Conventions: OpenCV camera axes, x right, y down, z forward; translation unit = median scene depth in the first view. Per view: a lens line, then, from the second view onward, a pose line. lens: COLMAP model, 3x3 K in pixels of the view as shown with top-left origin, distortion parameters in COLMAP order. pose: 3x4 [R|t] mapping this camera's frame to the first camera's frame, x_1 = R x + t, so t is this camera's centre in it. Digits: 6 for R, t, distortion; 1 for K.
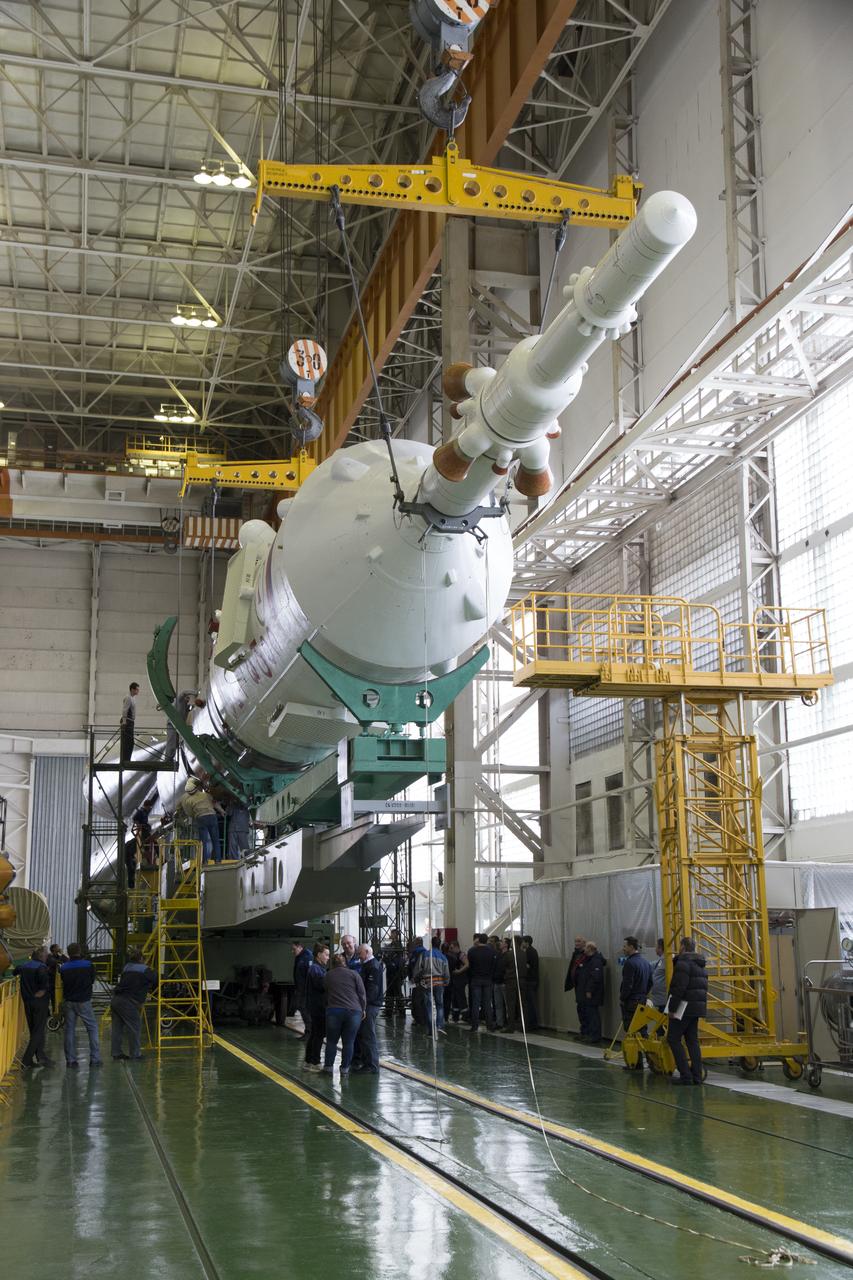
lens RADIAL K [[1498.2, 0, 419.9], [0, 1498.2, 644.2], [0, 0, 1]] dist [0.115567, 0.000000]
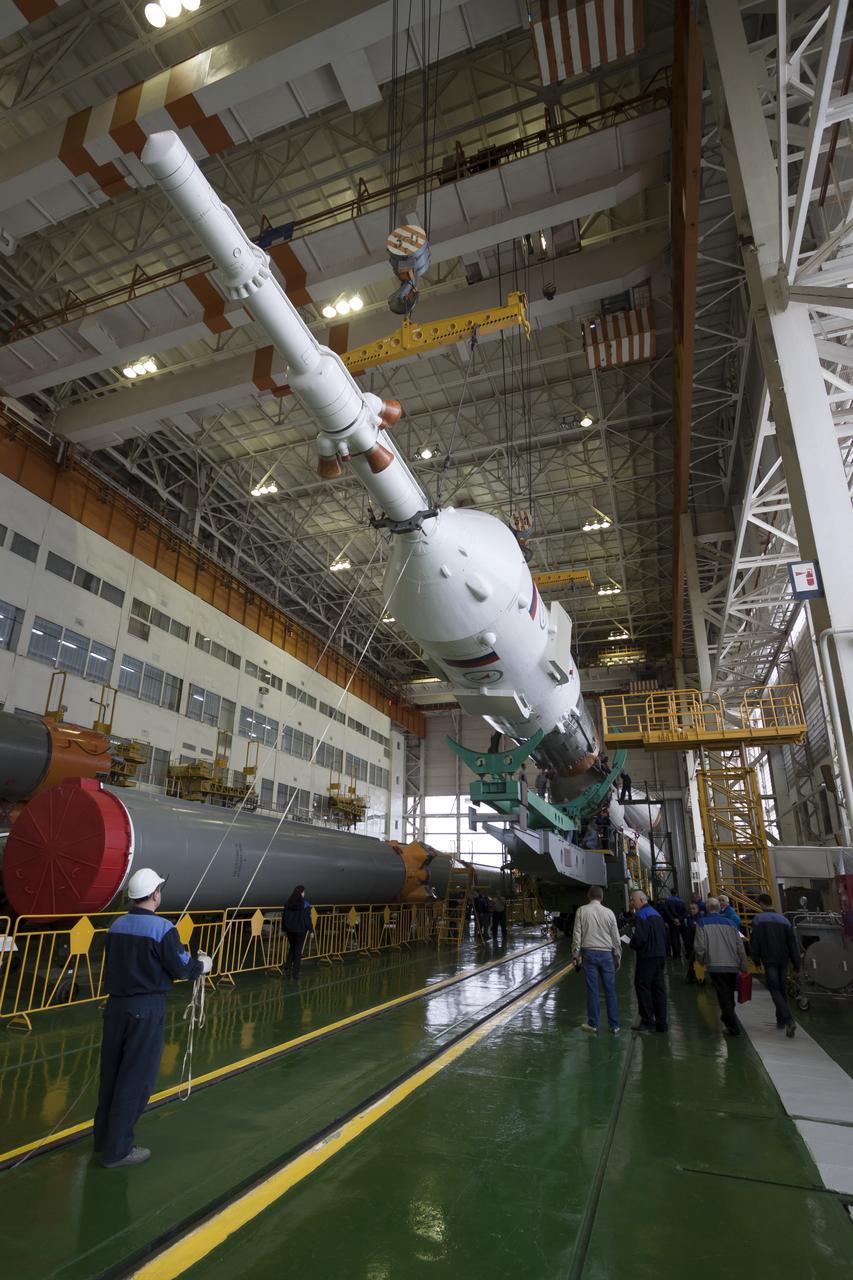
lens RADIAL K [[673.3, 0, 410.3], [0, 673.3, 658.7], [0, 0, 1]] dist [-0.005409, 0.002808]
pose [[0.838392, -0.155413, -0.522441, 0.215383], [0.081935, 0.983533, -0.161091, 0.022357], [0.538874, 0.092252, 0.837320, 0.130130]]
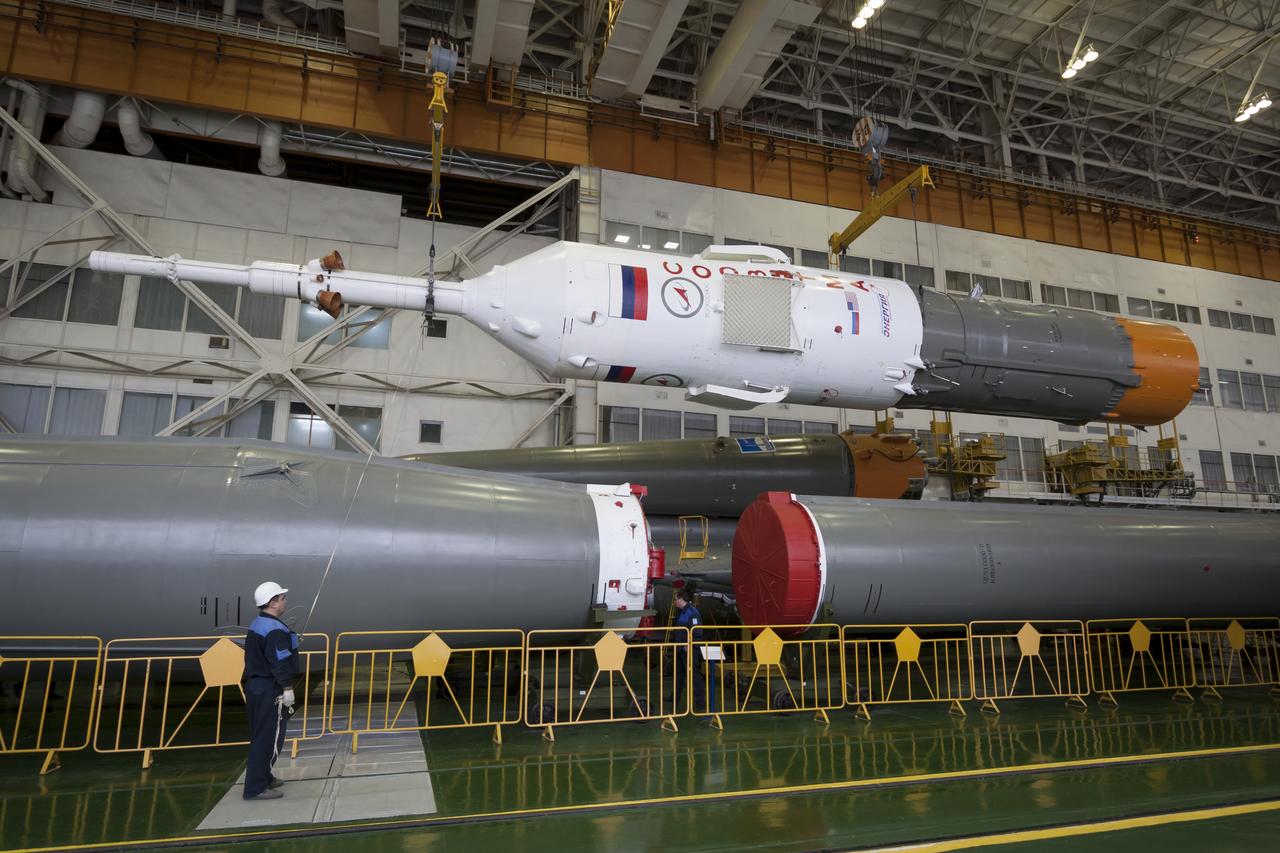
lens RADIAL K [[797.7, 0, 635.9], [0, 797.7, 429.4], [0, 0, 1]] dist [-0.016284, 0.008006]
pose [[0.082553, -0.204824, -0.975311, 0.279294], [0.196025, 0.962871, -0.185620, 0.045536], [0.977118, -0.175862, 0.119639, 0.234310]]
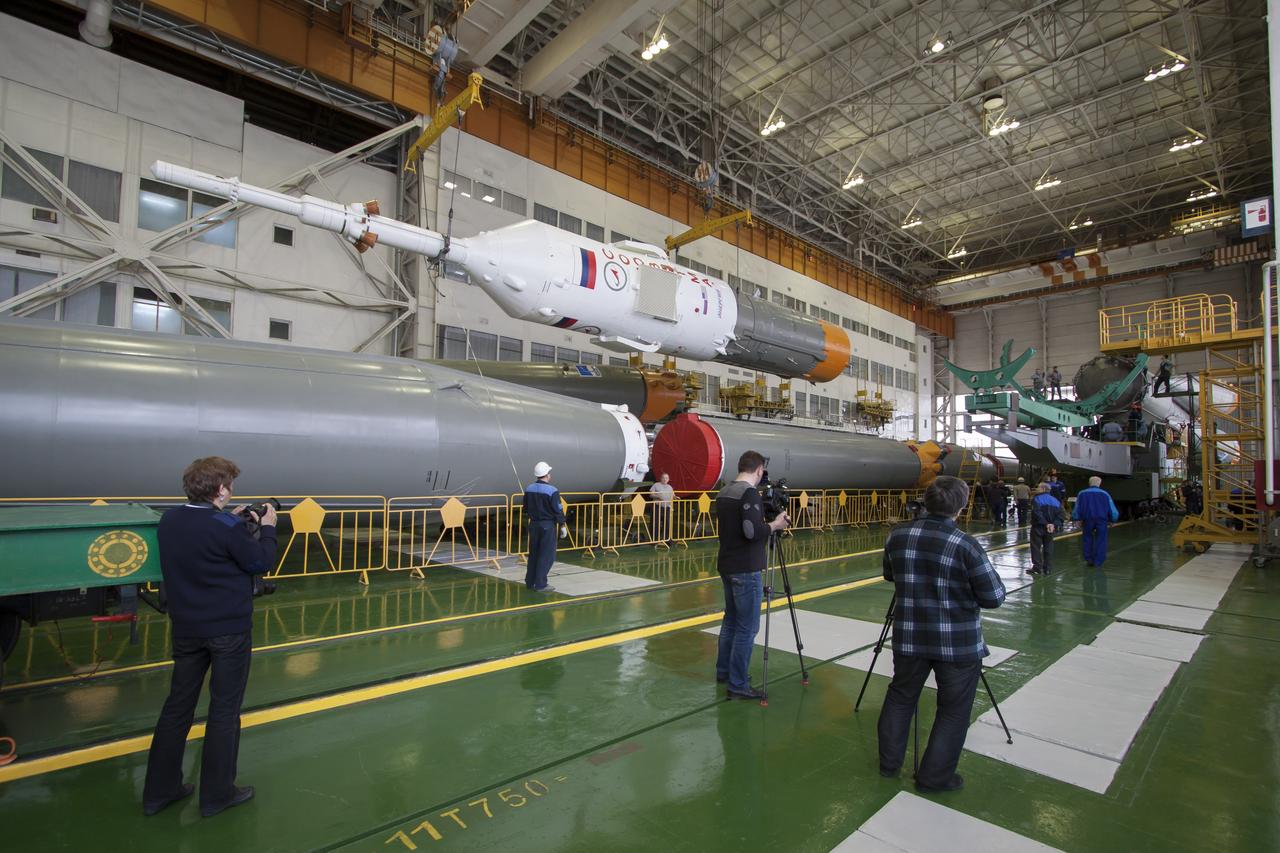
lens RADIAL K [[626.8, 0, 638.6], [0, 626.8, 456.5], [0, 0, 1]] dist [-0.018211, 0.003020]
pose [[0.508016, -0.019456, -0.861128, 0.323426], [0.154378, 0.985613, 0.068806, 0.004257], [0.847401, -0.167894, 0.503710, 0.019548]]
